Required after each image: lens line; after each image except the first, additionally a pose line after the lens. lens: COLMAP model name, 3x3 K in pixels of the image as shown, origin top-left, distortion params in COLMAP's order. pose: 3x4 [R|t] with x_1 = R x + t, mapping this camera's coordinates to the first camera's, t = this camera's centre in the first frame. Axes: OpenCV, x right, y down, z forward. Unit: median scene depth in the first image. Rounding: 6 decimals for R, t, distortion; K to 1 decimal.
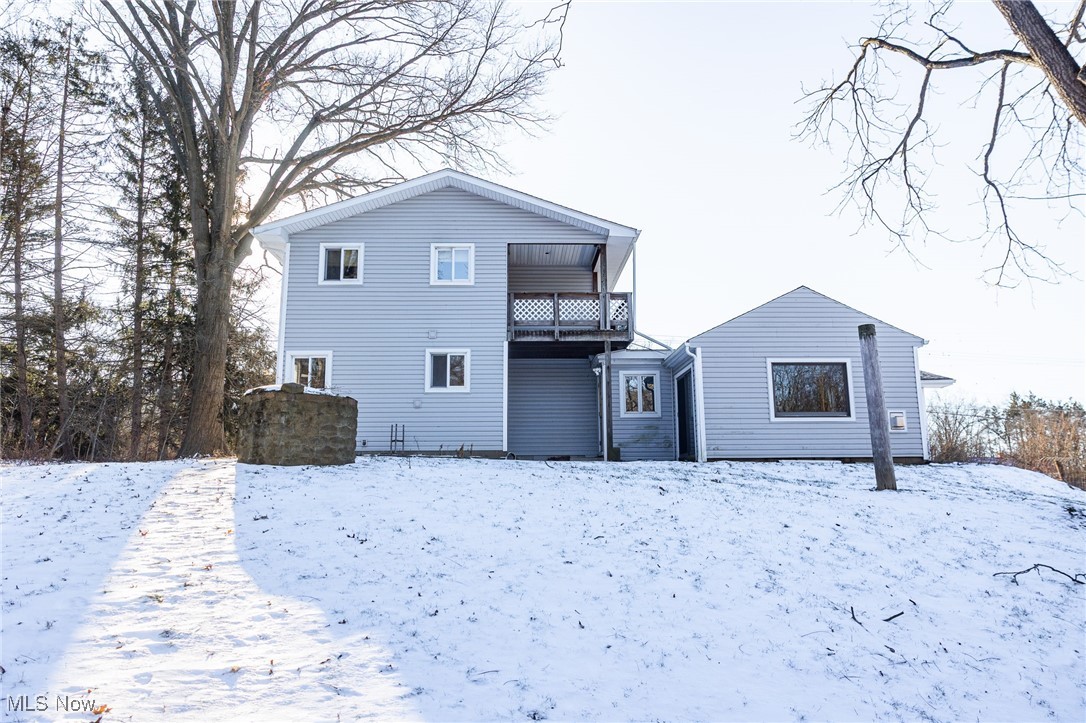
lens RADIAL K [[737.8, 0, 544.3], [0, 737.8, 359.0], [0, 0, 1]] dist [0.003858, -0.002314]
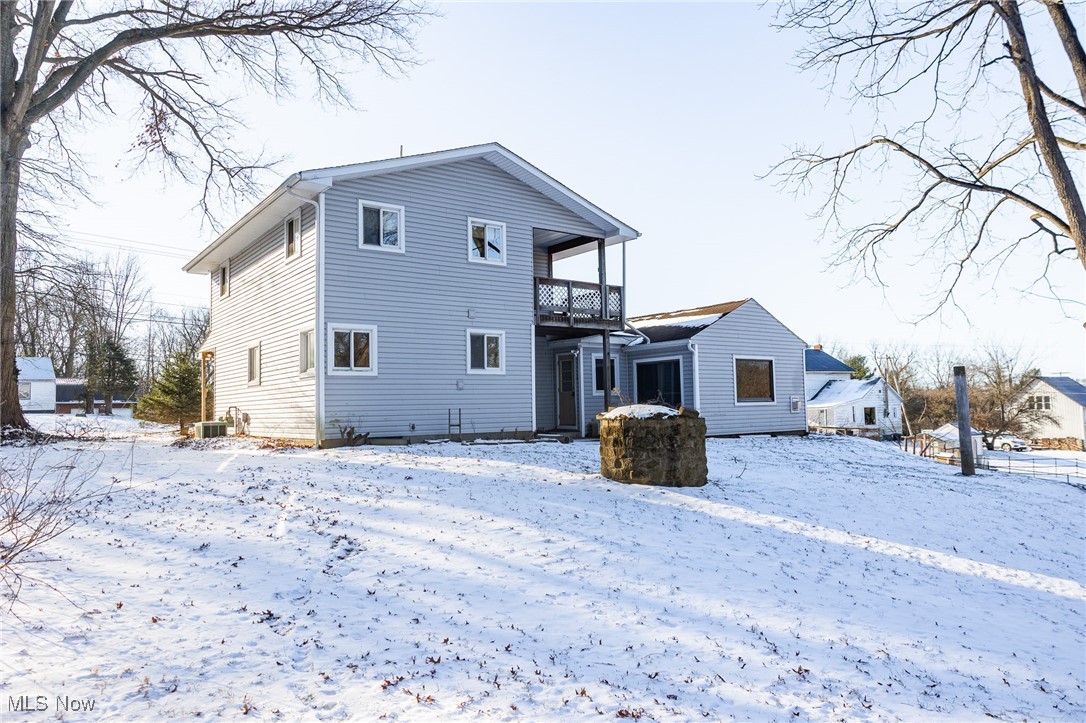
lens RADIAL K [[737.8, 0, 544.9], [0, 737.8, 363.5], [0, 0, 1]] dist [0.003858, -0.002314]
pose [[0.816293, 0.026202, 0.577043, -0.633220], [-0.088832, 0.992782, 0.080583, -0.055271], [-0.570766, -0.117039, 0.812729, 0.147504]]
